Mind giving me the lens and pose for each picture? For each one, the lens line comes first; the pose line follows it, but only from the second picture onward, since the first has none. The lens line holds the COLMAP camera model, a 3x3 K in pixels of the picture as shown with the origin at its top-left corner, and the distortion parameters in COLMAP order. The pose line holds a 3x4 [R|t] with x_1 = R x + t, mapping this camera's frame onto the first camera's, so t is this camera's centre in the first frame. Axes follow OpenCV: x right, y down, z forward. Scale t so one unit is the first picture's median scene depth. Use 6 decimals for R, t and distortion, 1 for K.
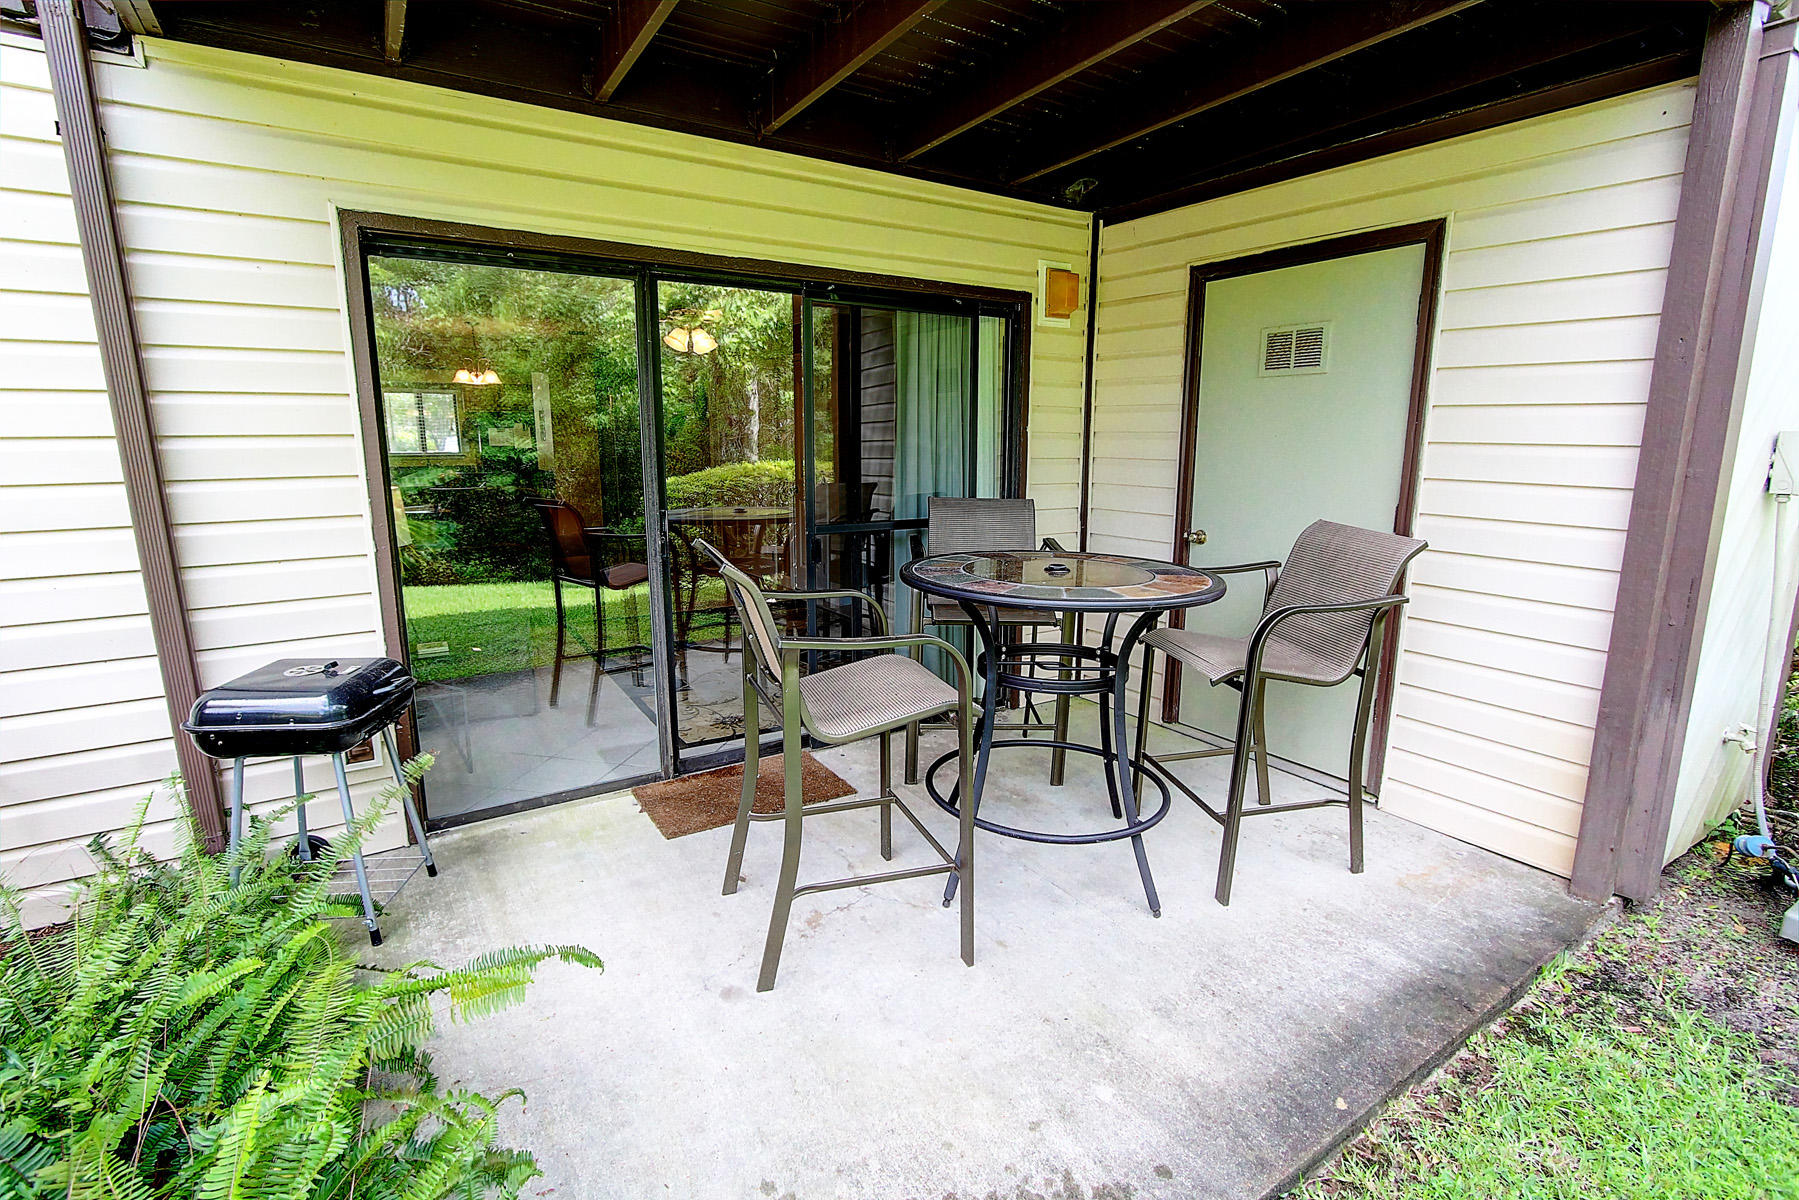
lens RADIAL K [[824.7, 0, 890.8], [0, 824.7, 590.4], [0, 0, 1]] dist [-0.022327, 0.000273]
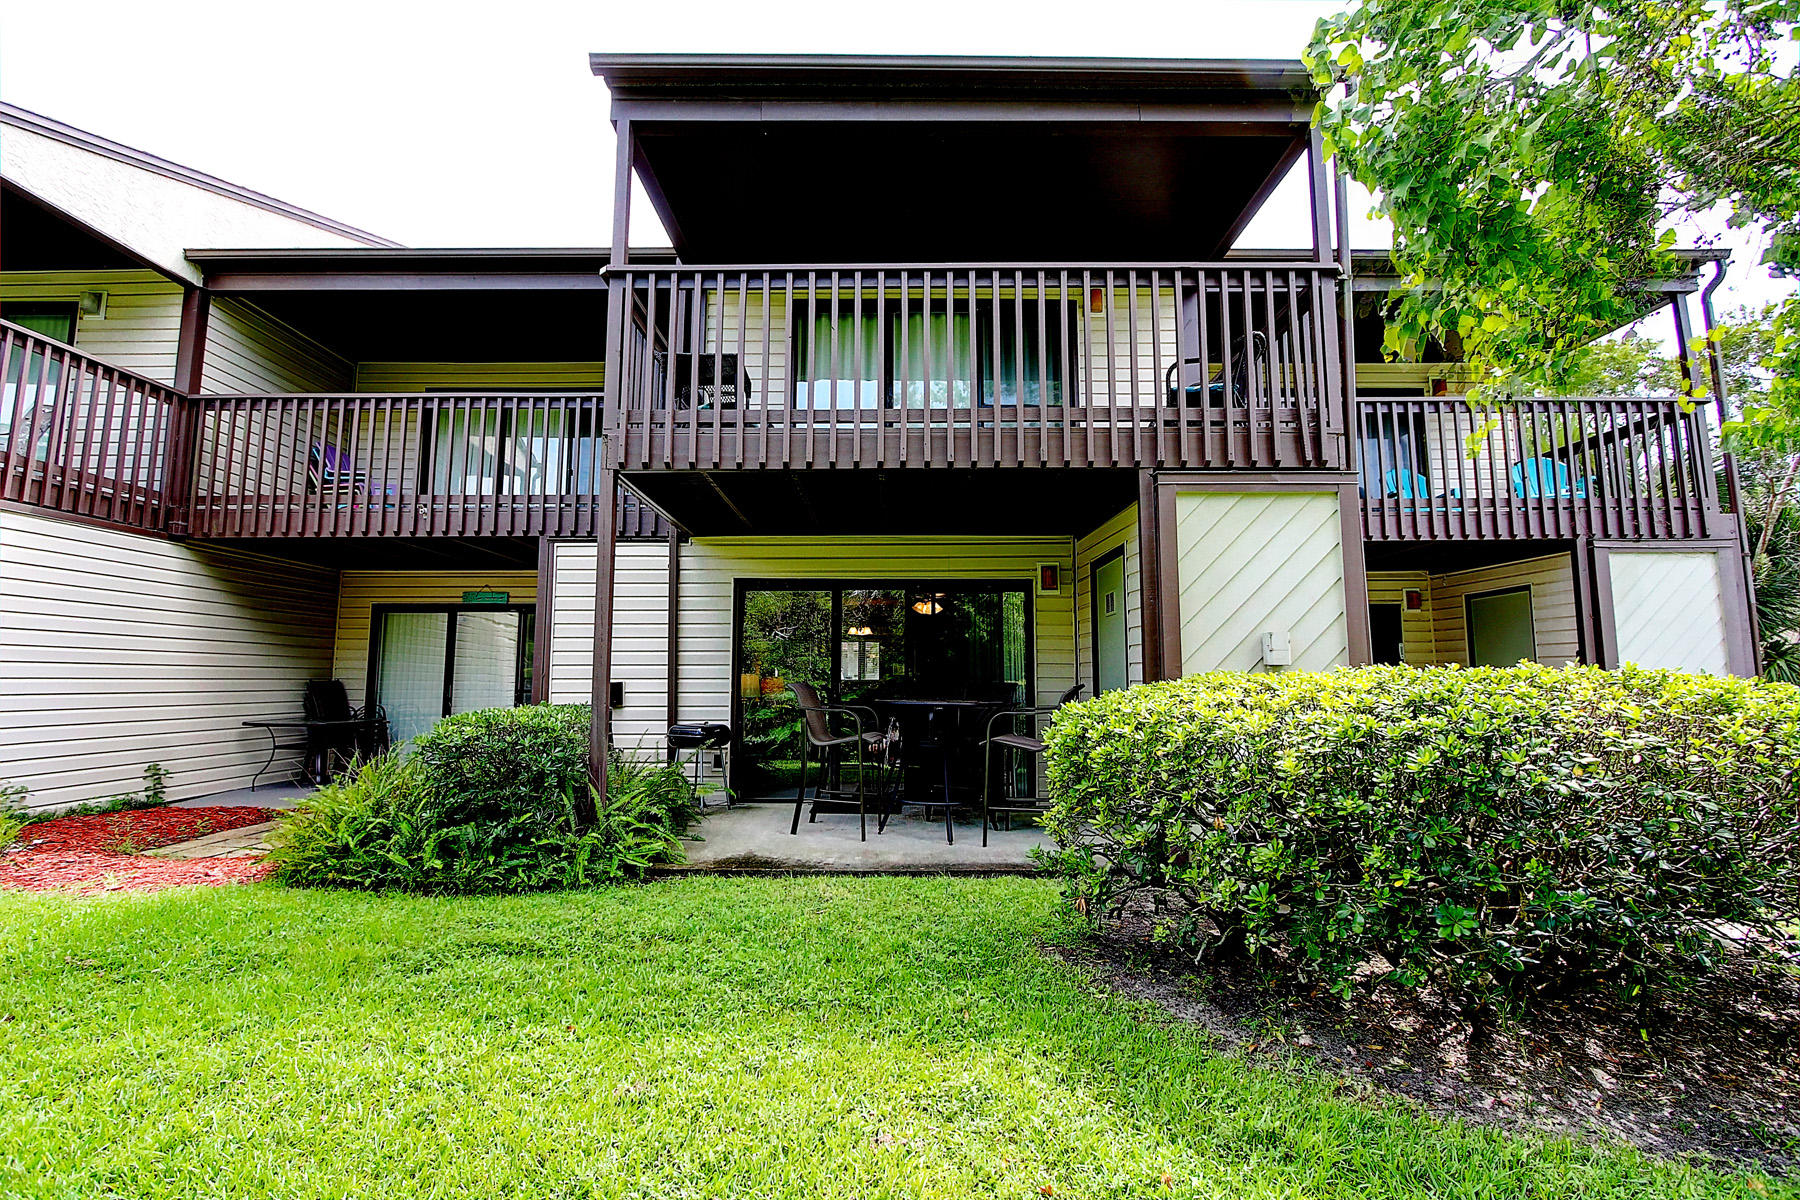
lens RADIAL K [[825.1, 0, 891.3], [0, 825.1, 590.4], [0, 0, 1]] dist [-0.022327, 0.000273]
pose [[0.856673, -0.059593, -0.512406, 1.464874], [-0.092213, 0.959616, -0.265770, 0.363461], [0.507551, 0.274929, 0.816582, -1.274514]]
